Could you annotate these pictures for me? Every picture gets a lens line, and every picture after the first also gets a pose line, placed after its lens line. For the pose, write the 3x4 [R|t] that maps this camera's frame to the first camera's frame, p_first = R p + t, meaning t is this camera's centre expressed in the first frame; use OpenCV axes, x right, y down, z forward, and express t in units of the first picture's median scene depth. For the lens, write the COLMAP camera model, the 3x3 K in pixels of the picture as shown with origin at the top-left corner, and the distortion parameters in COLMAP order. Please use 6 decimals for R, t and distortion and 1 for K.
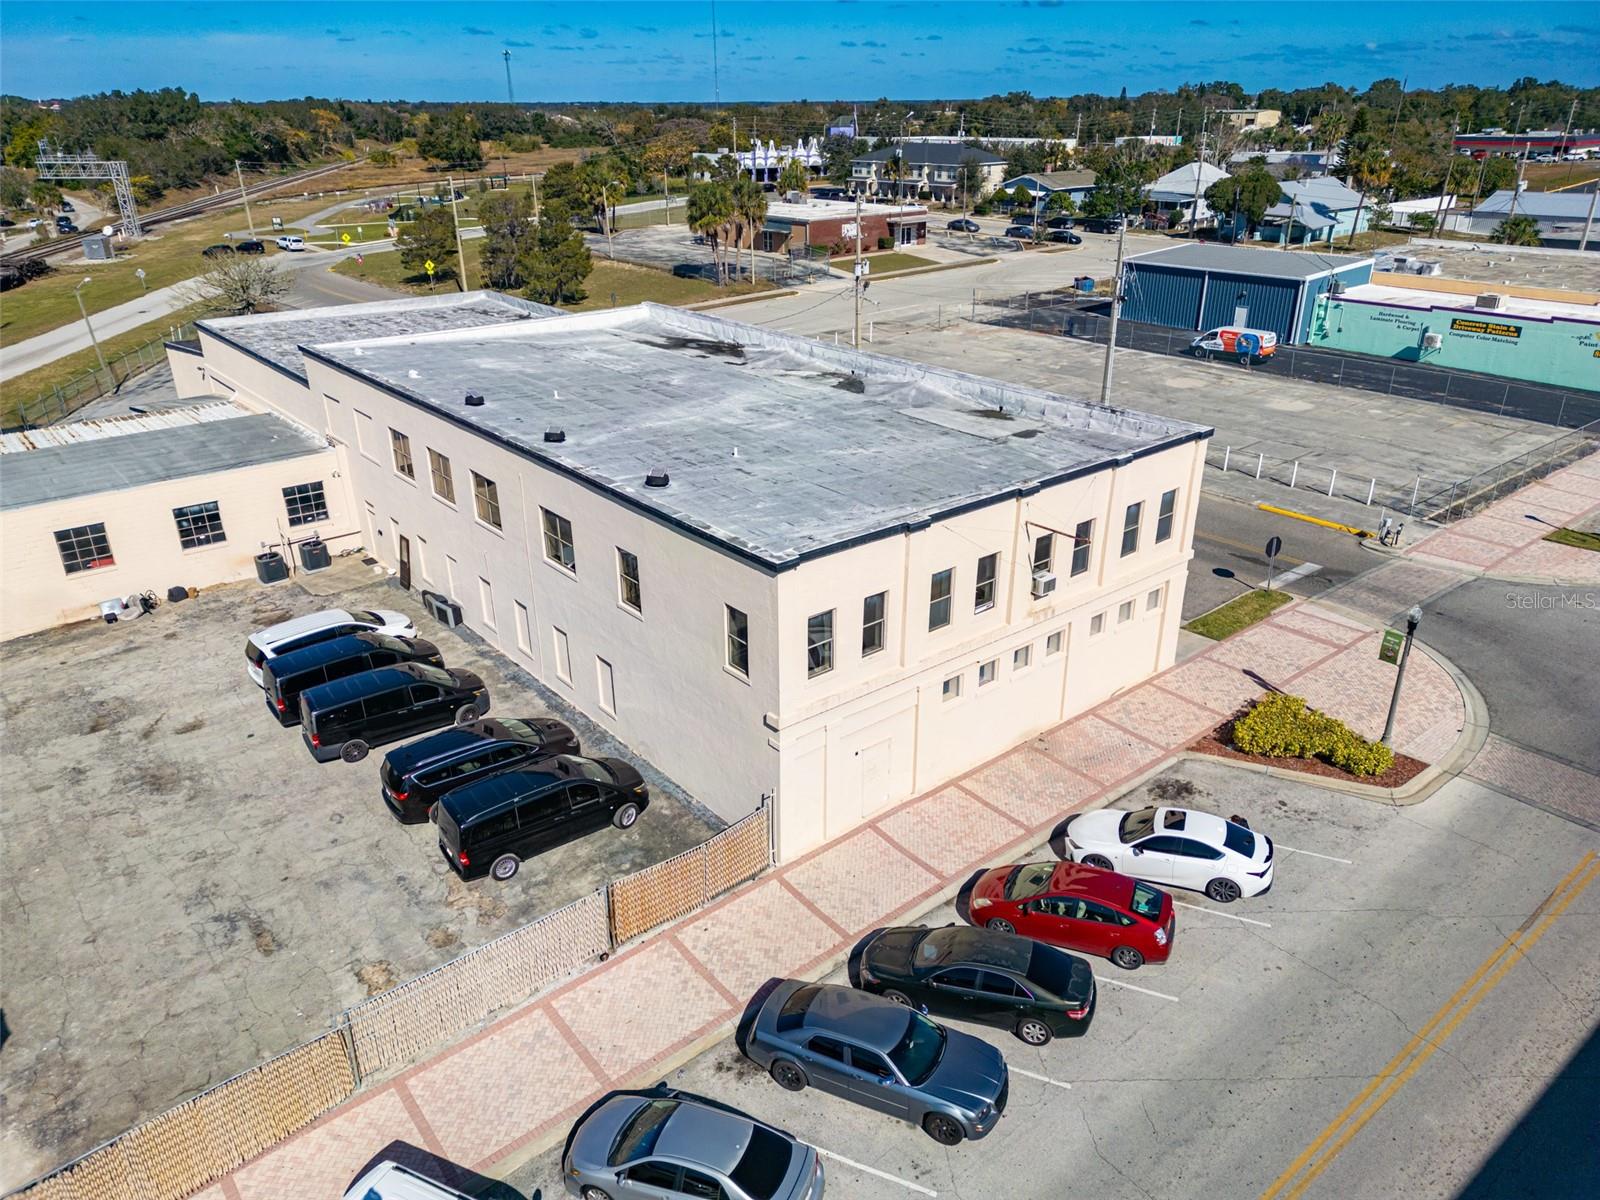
lens RADIAL K [[1116.0, 0, 800.0], [0, 1116.0, 600.0], [0, 0, 1]] dist [0.050899, -0.026543]
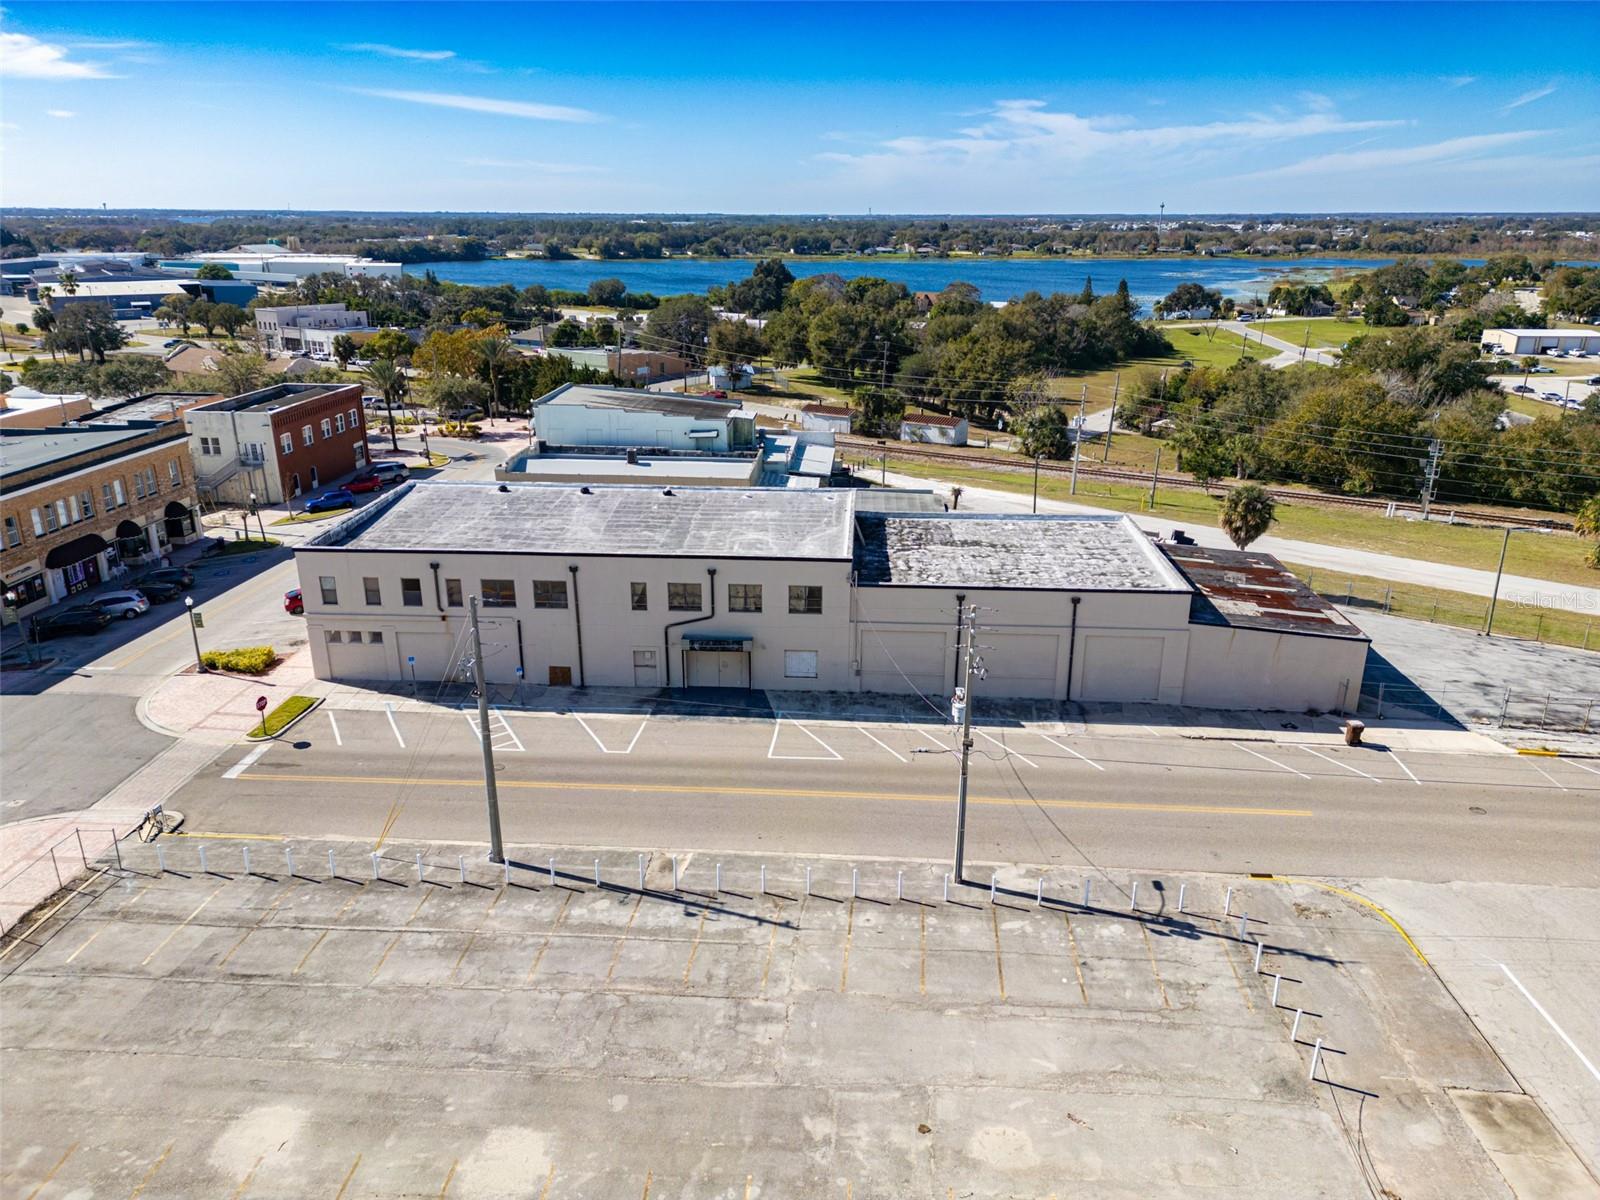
lens RADIAL K [[1102.8, 0, 800.0], [0, 1102.8, 621.7], [0, 0, 1]] dist [0.094964, -0.102452]
pose [[-0.680190, 0.259797, -0.685454, 0.728877], [-0.294440, 0.759509, 0.580044, -0.918987], [0.671302, 0.596365, -0.440117, 1.632681]]
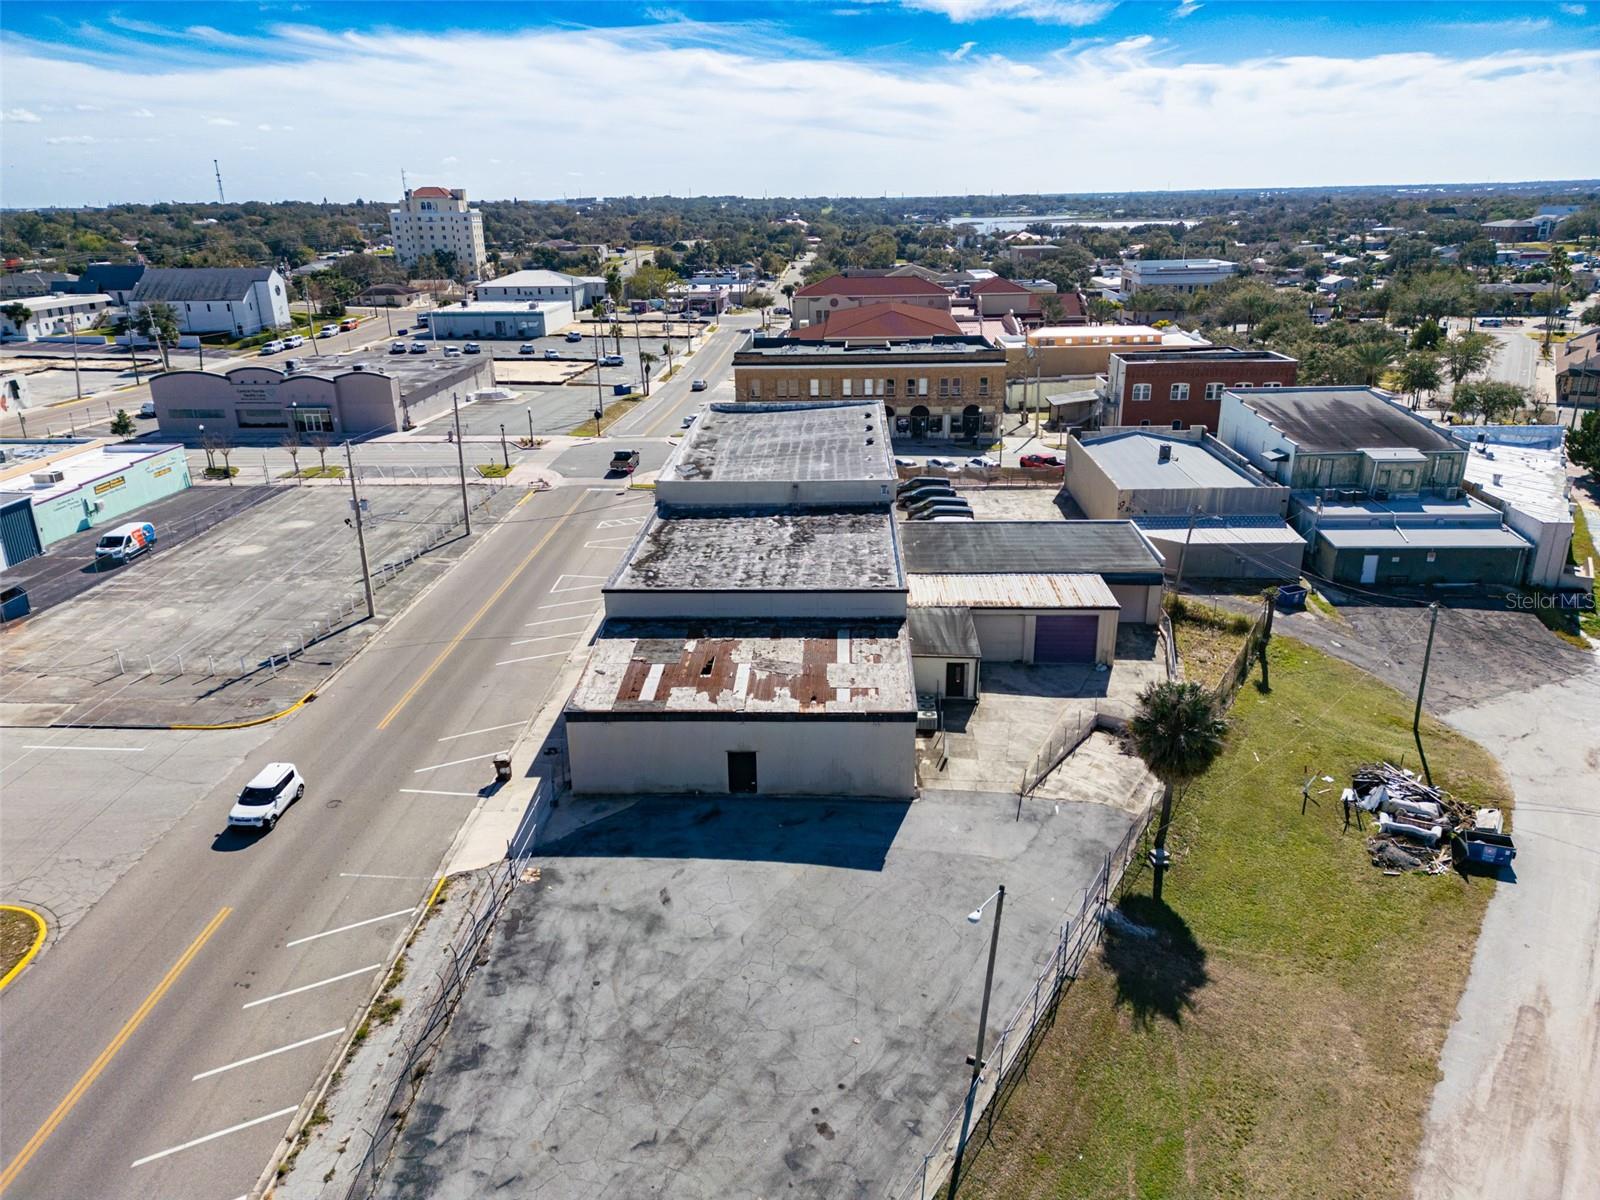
lens RADIAL K [[1110.6, 0, 800.0], [0, 1110.6, 600.0], [0, 0, 1]] dist [0.096302, -0.102658]
pose [[-0.747229, -0.205149, 0.632110, -1.285421], [0.291001, 0.754121, 0.588745, -1.002943], [-0.597467, 0.623872, -0.503802, 1.847694]]
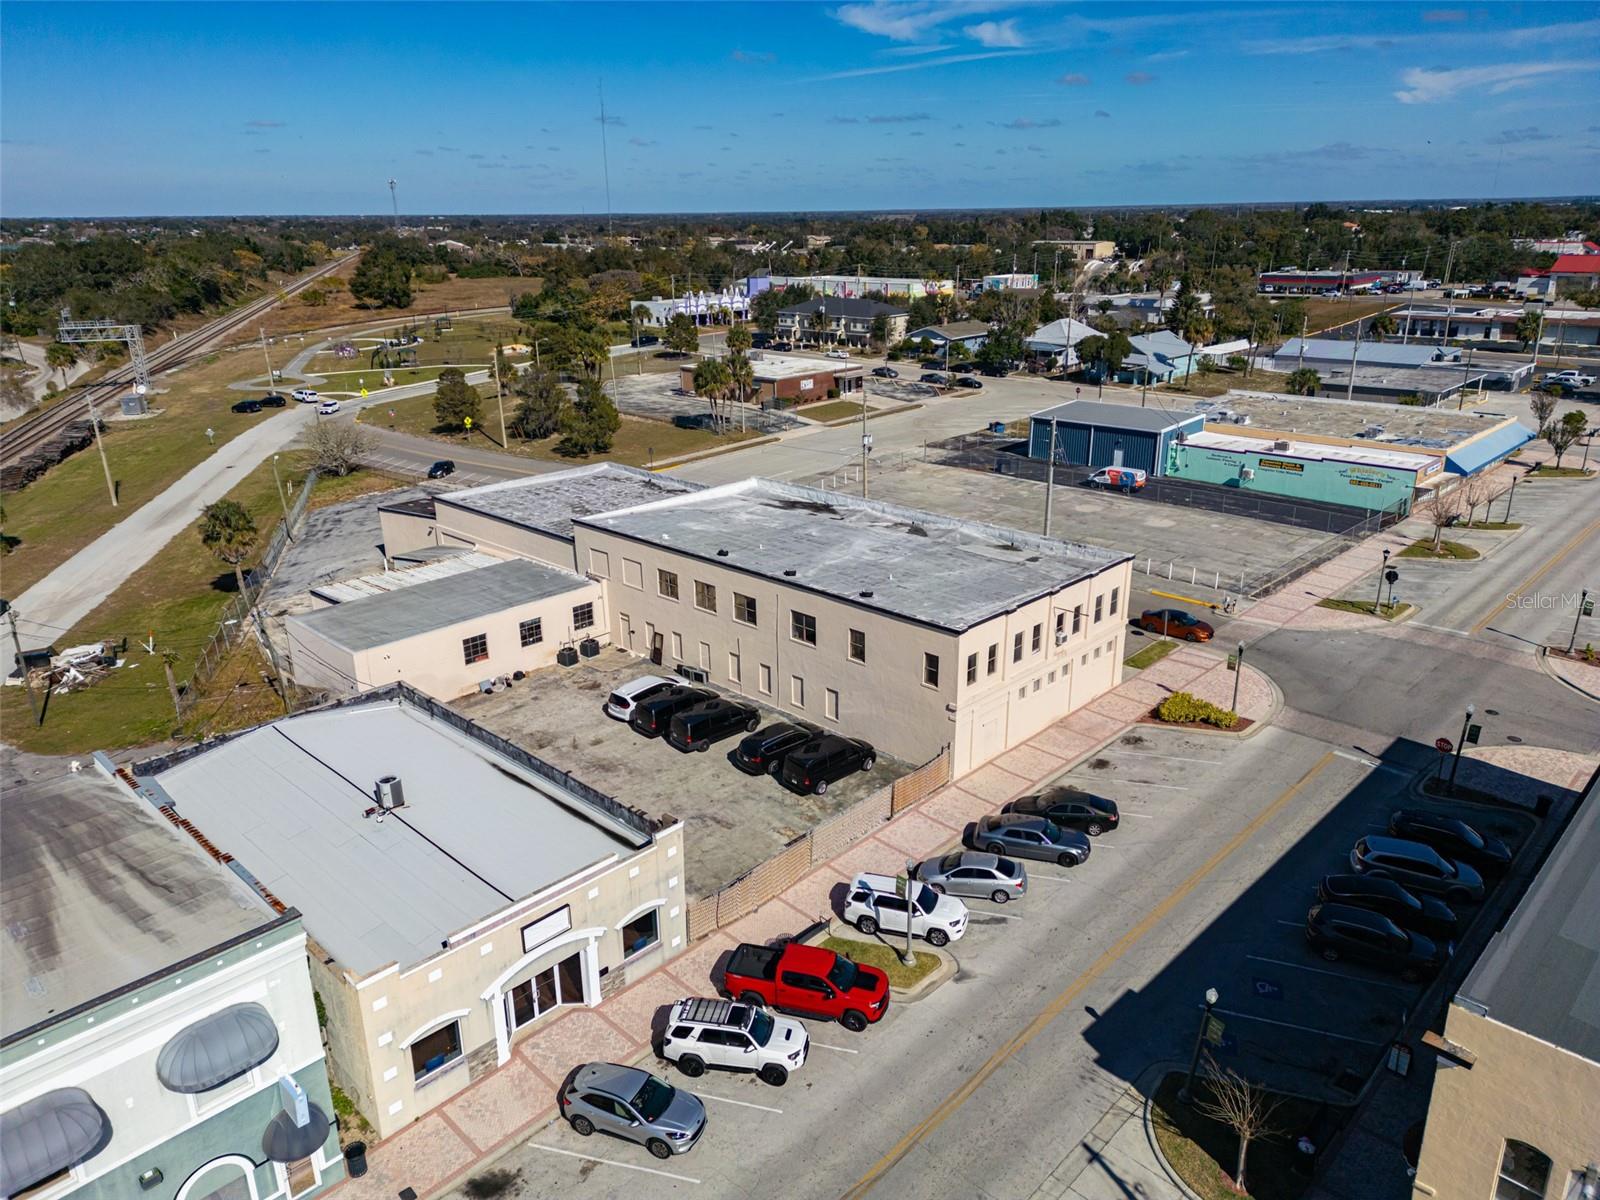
lens RADIAL K [[1110.6, 0, 800.0], [0, 1110.6, 600.0], [0, 0, 1]] dist [0.096302, -0.102658]
pose [[0.993113, -0.042819, 0.109056, -0.271514], [0.051820, 0.995359, -0.081085, 0.032458], [-0.105078, 0.086178, 0.990723, -0.544718]]
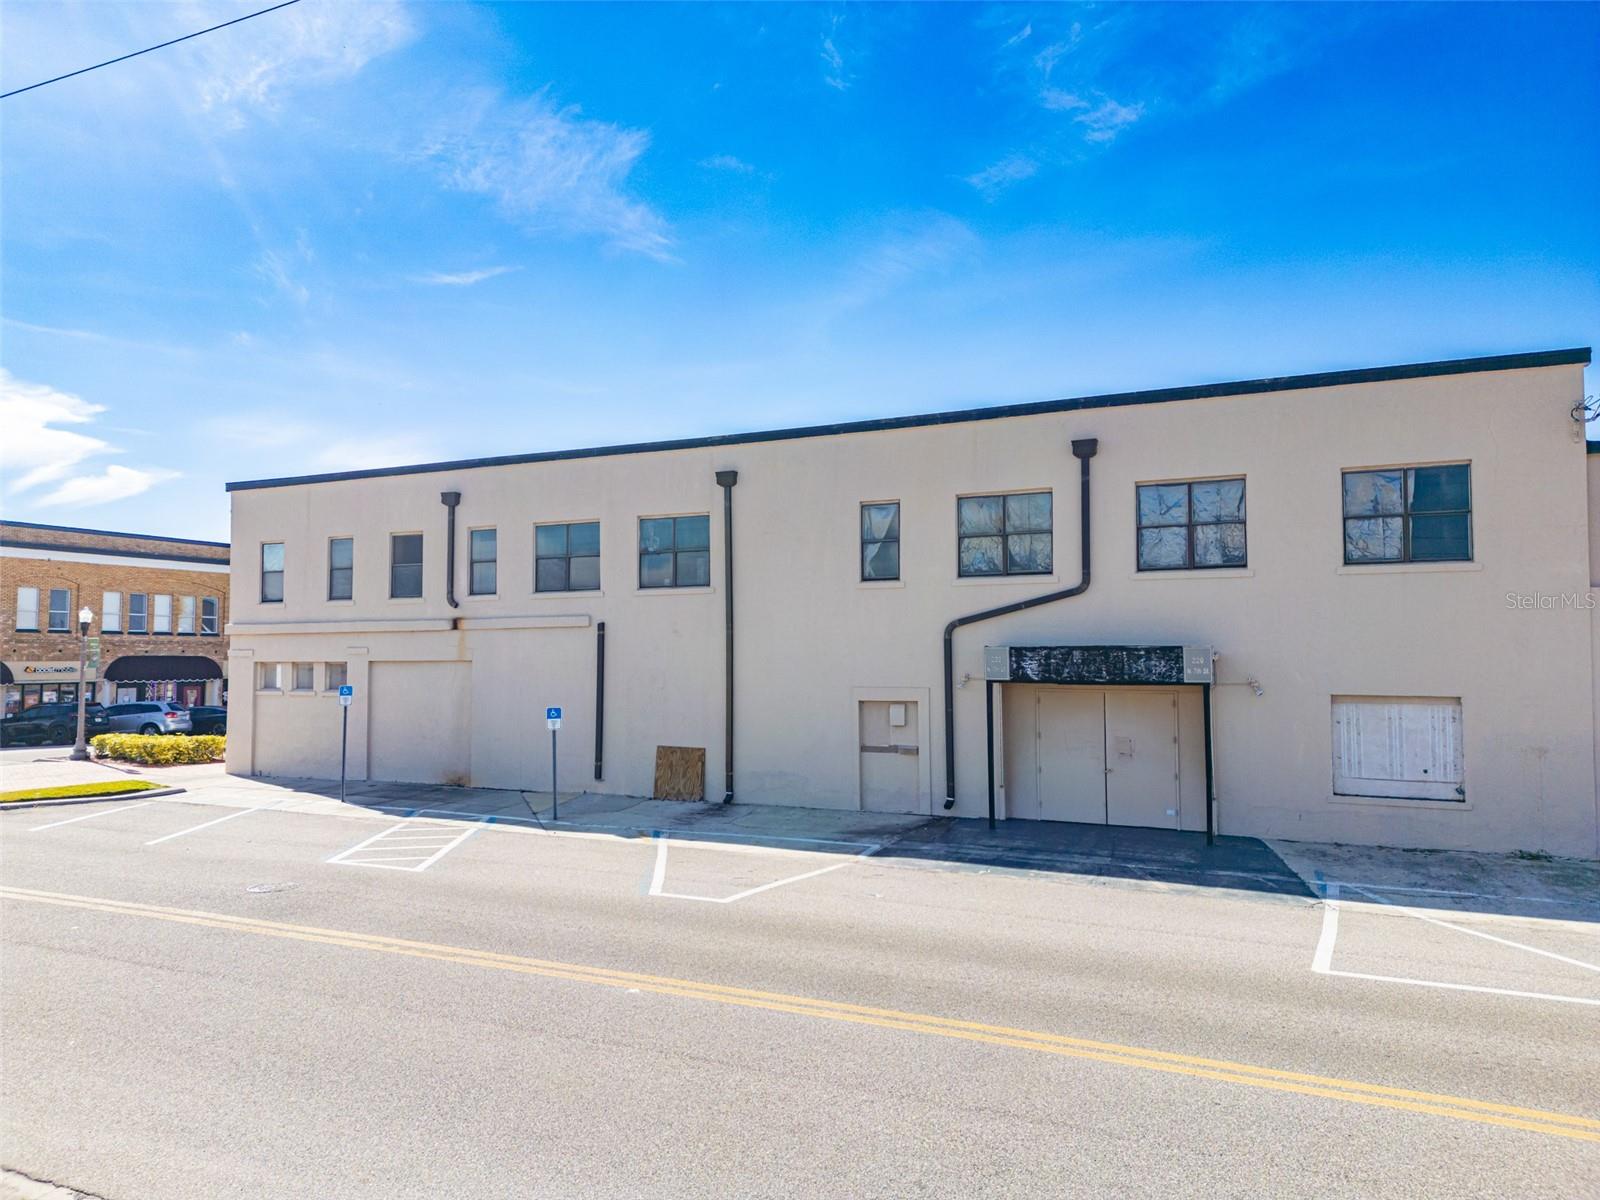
lens RADIAL K [[1110.6, 0, 800.0], [0, 1110.6, 600.0], [0, 0, 1]] dist [0.096302, -0.102658]
pose [[-0.902481, -0.010500, -0.430602, 0.226874], [-0.166087, 0.930877, 0.325397, -0.295724], [0.397421, 0.365182, -0.841843, 1.333489]]
